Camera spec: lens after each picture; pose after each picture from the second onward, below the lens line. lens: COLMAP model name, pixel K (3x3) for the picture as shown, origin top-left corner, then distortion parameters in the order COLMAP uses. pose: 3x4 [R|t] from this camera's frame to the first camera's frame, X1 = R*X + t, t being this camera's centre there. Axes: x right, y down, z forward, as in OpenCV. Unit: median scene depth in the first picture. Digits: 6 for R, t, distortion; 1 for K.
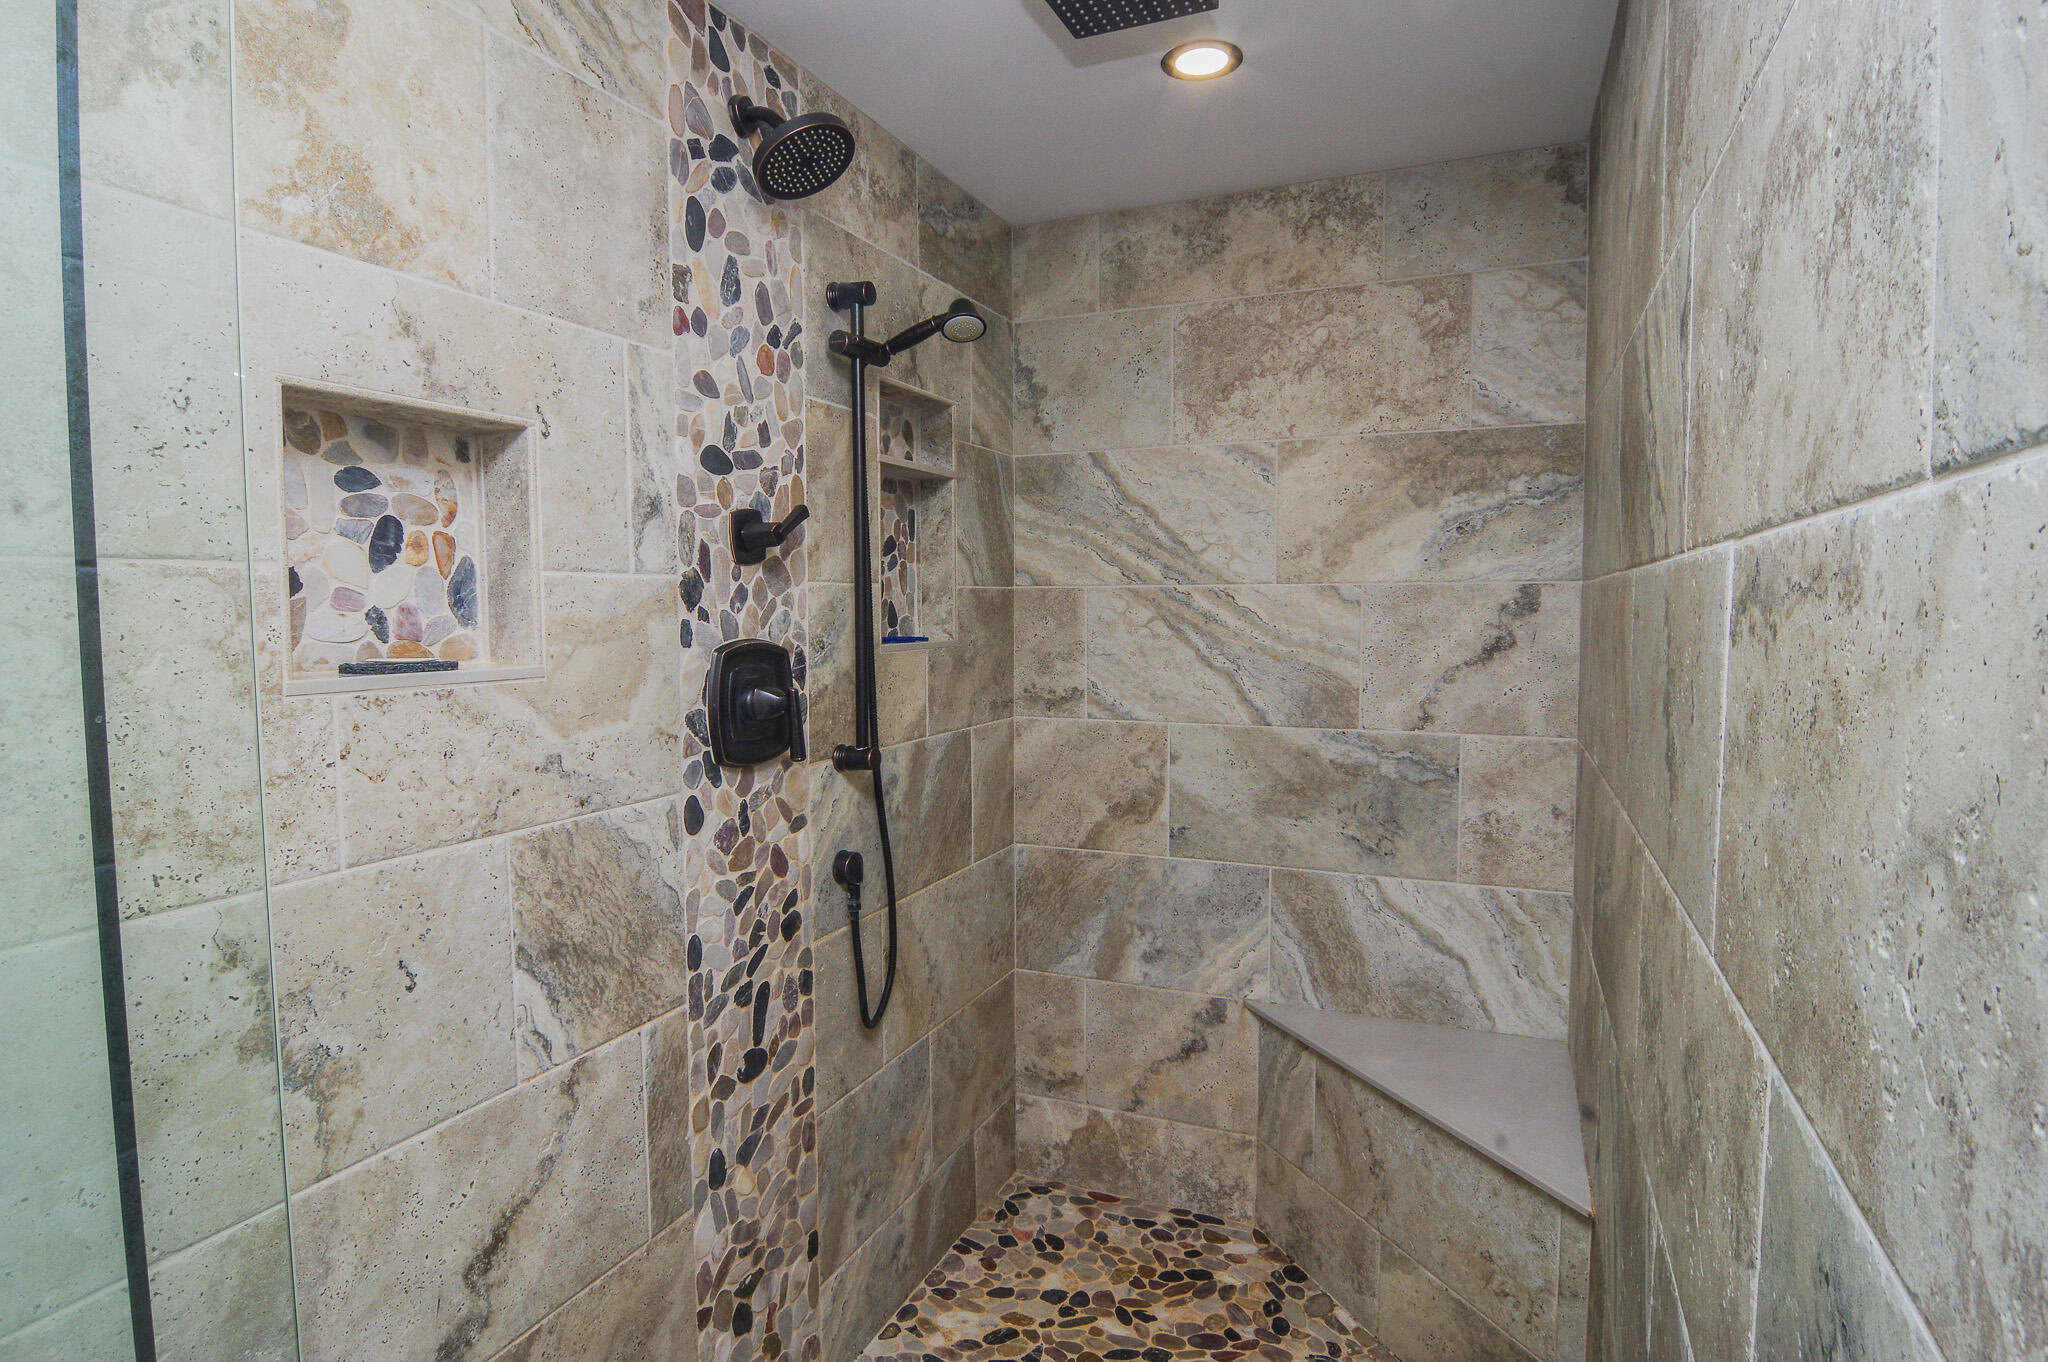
lens RADIAL K [[1093.1, 0, 1034.6], [0, 1093.1, 682.5], [0, 0, 1]] dist [-0.013405, -0.004841]
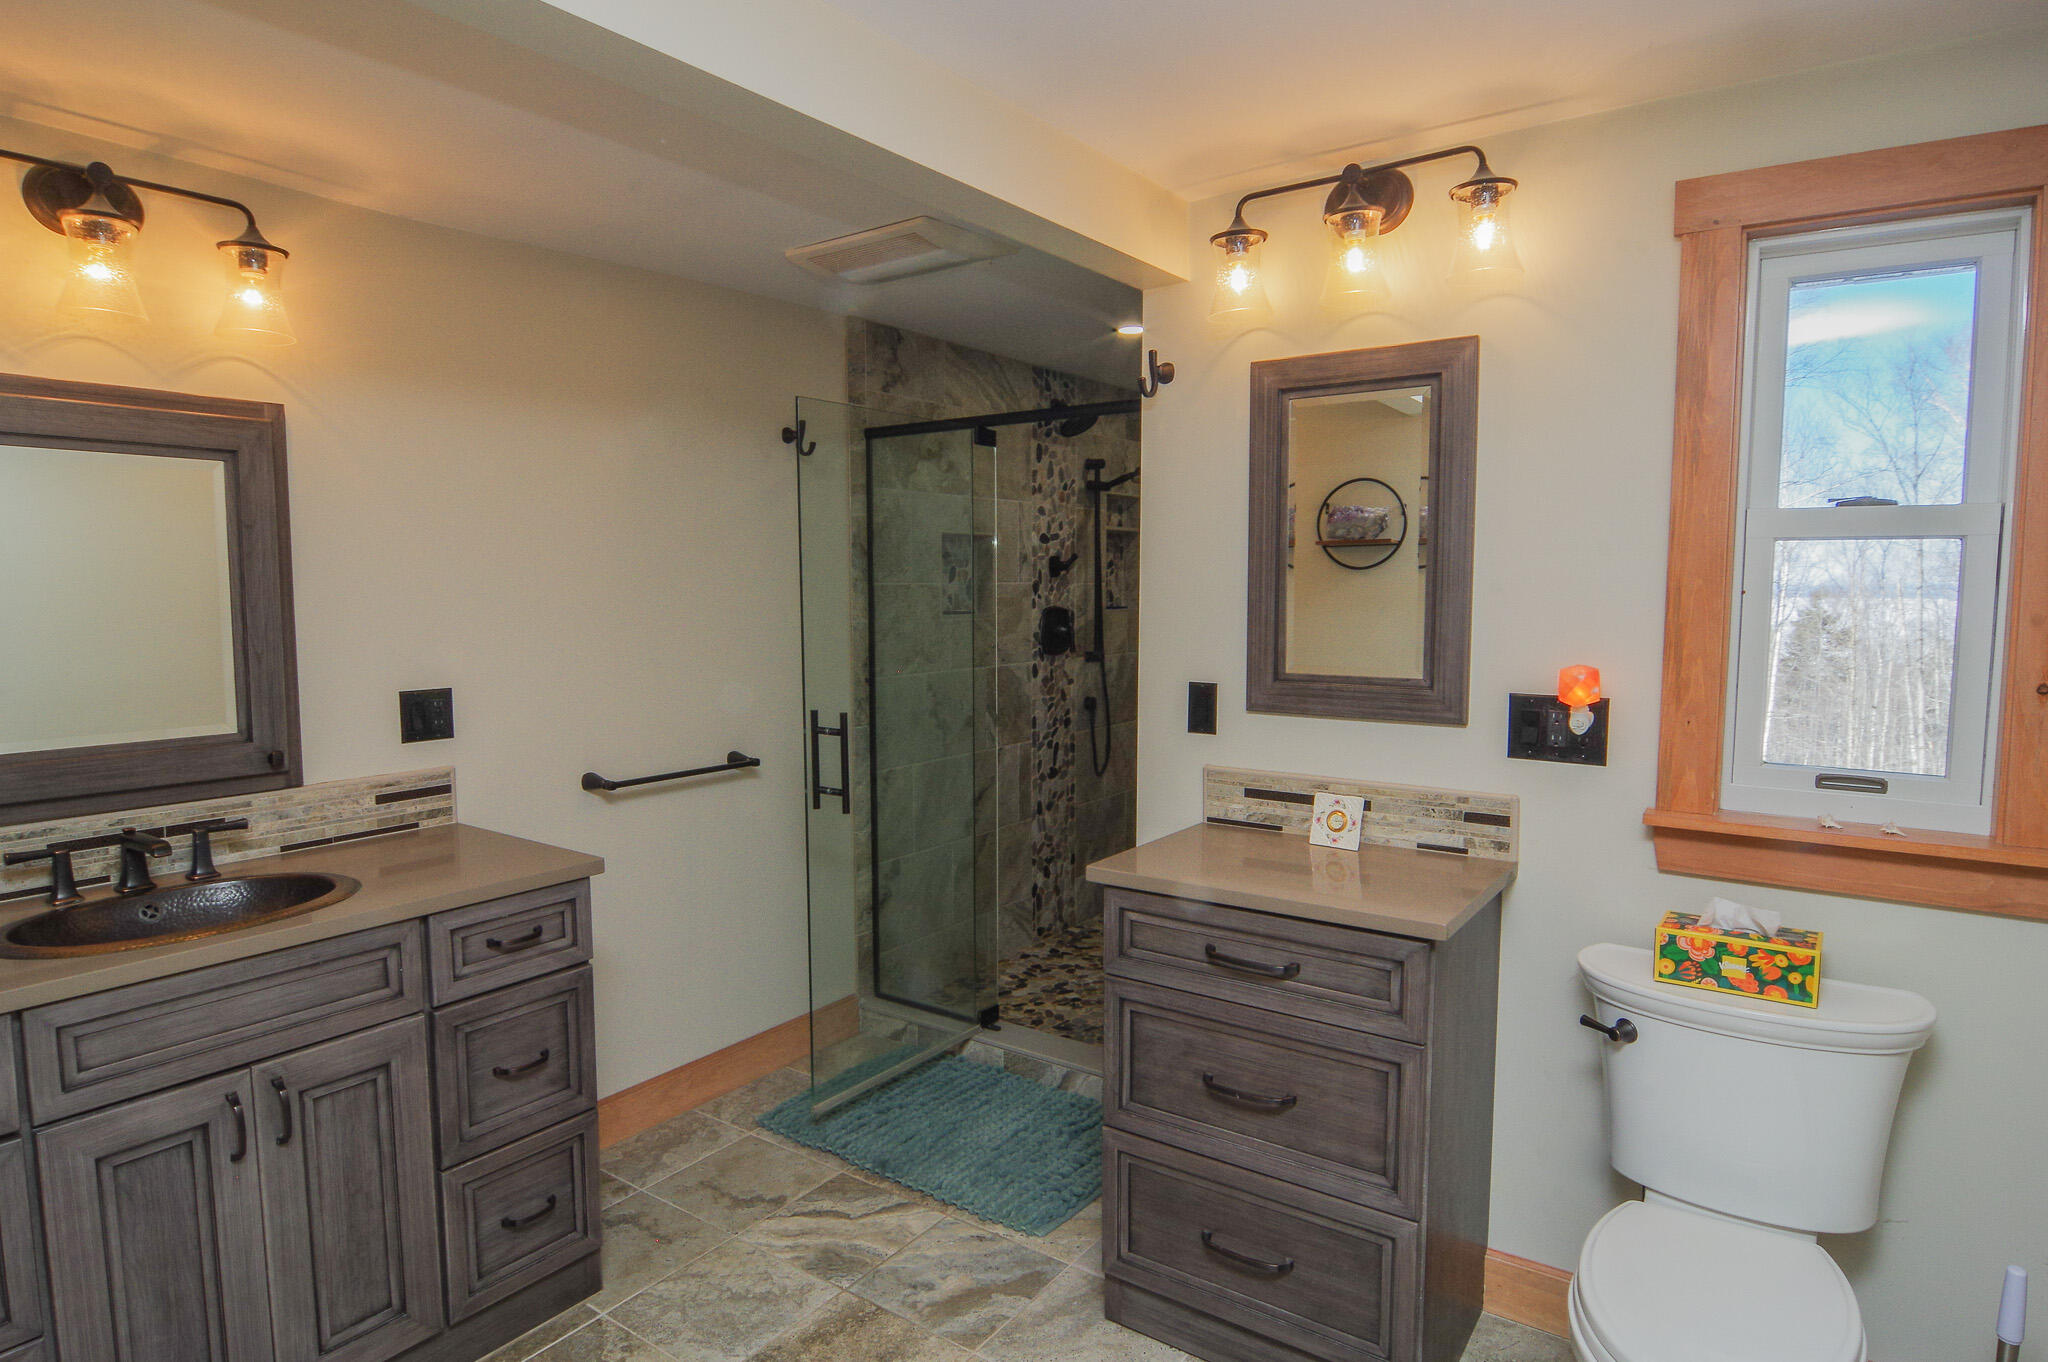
lens RADIAL K [[1093.1, 0, 1089.8], [0, 1093.1, 676.7], [0, 0, 1]] dist [-0.013405, -0.004841]
pose [[0.986818, 0.018161, -0.160814, 0.235741], [-0.015511, 0.999723, 0.017721, 0.078875], [0.161091, -0.014993, 0.986826, -1.510450]]
